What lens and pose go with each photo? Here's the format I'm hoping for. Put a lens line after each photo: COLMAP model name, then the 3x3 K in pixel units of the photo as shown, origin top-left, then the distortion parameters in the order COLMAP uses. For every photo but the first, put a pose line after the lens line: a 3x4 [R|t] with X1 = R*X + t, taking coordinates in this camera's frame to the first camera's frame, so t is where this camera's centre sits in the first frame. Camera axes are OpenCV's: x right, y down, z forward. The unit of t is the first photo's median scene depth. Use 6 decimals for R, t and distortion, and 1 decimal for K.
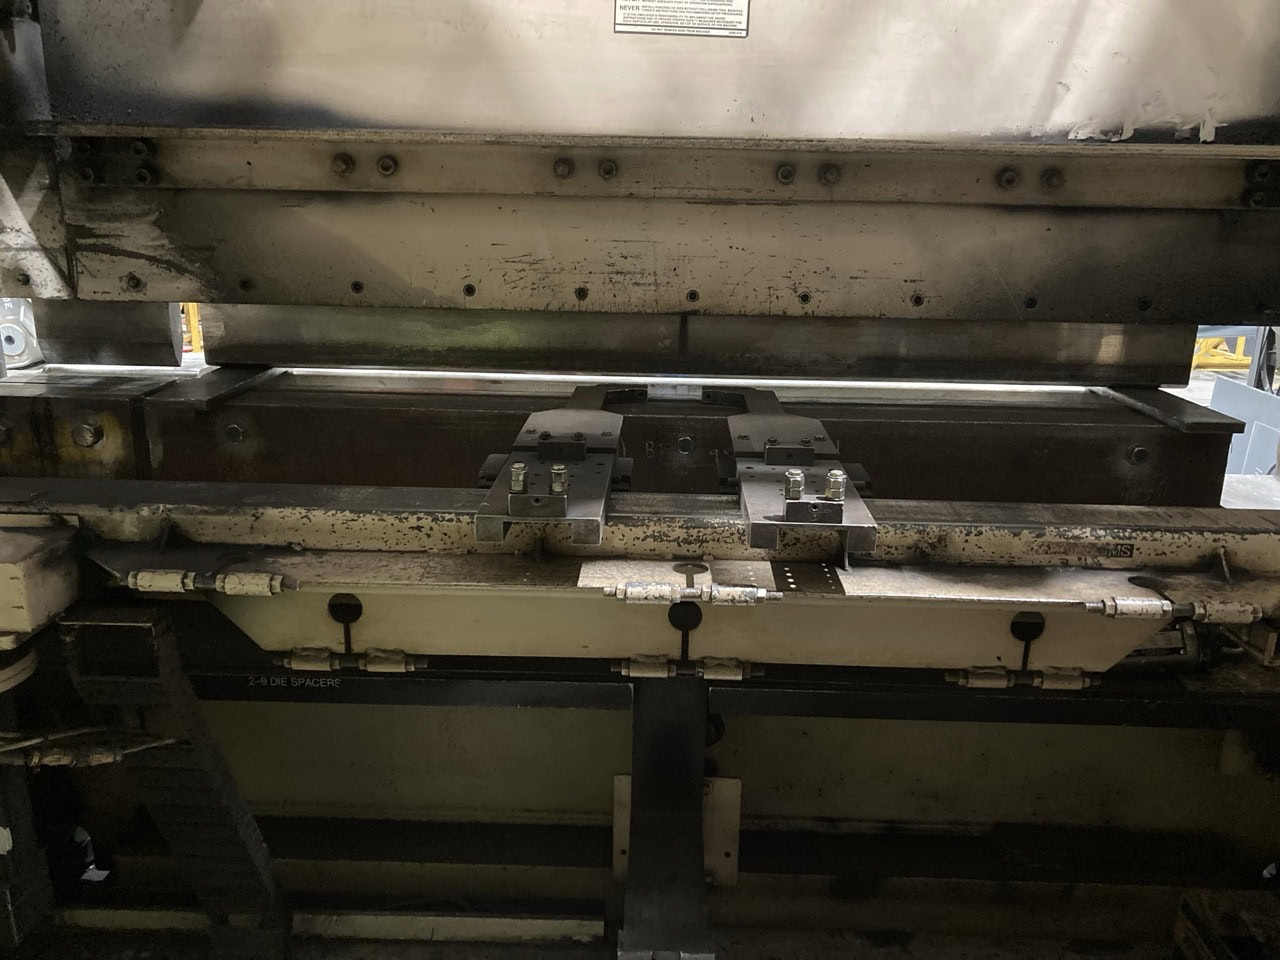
lens RADIAL K [[1036.2, 0, 667.6], [0, 1036.2, 454.4], [0, 0, 1]] dist [0.017439, -0.006158]
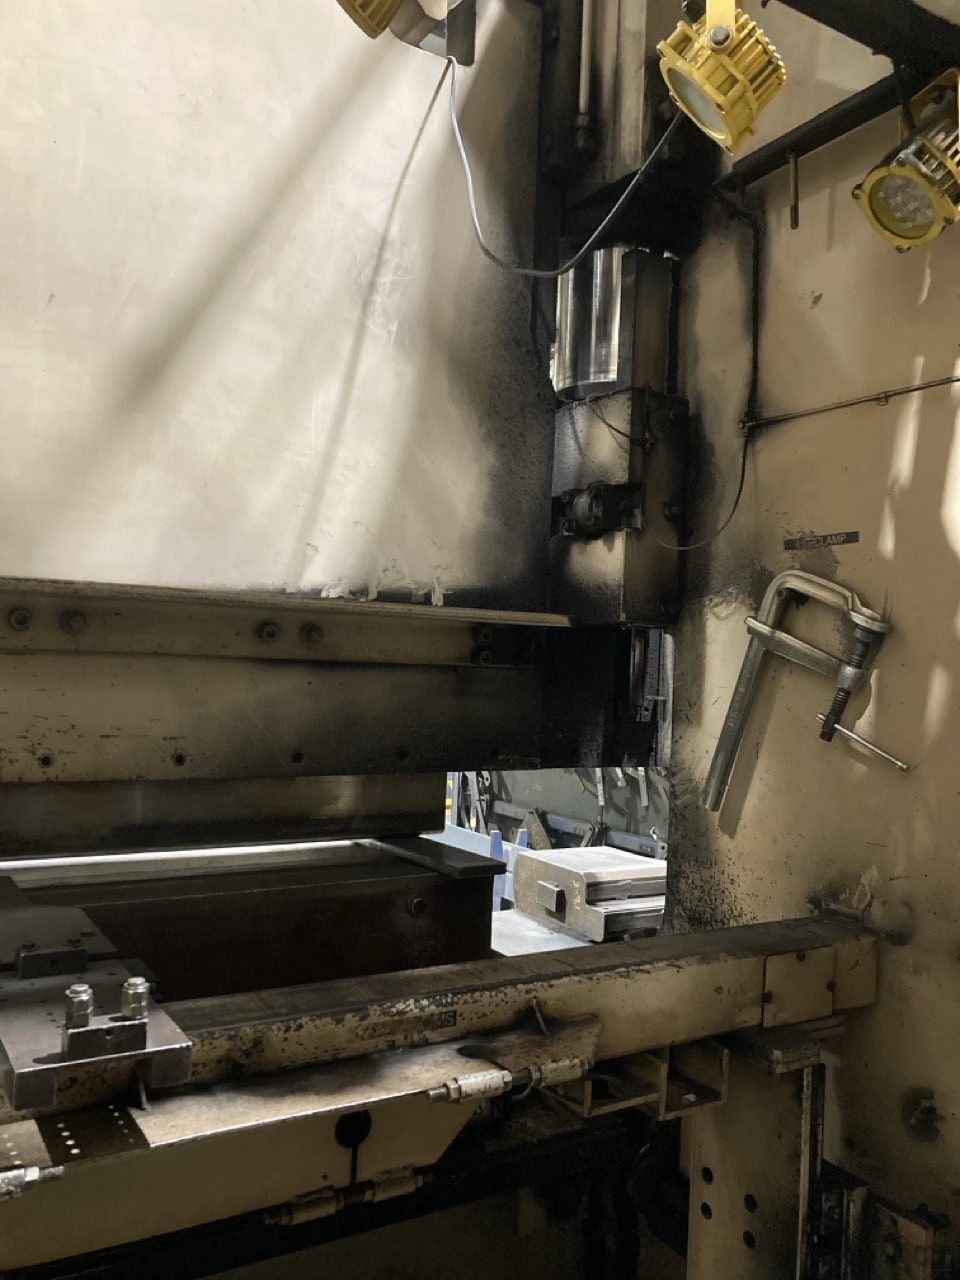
lens RADIAL K [[1036.2, 0, 488.0], [0, 1036.2, 648.4], [0, 0, 1]] dist [0.017439, -0.006158]
pose [[0.843539, 0.020361, 0.536681, -0.025560], [0.114736, 0.969379, -0.217116, -0.017175], [-0.524669, 0.244722, 0.815373, 0.115078]]
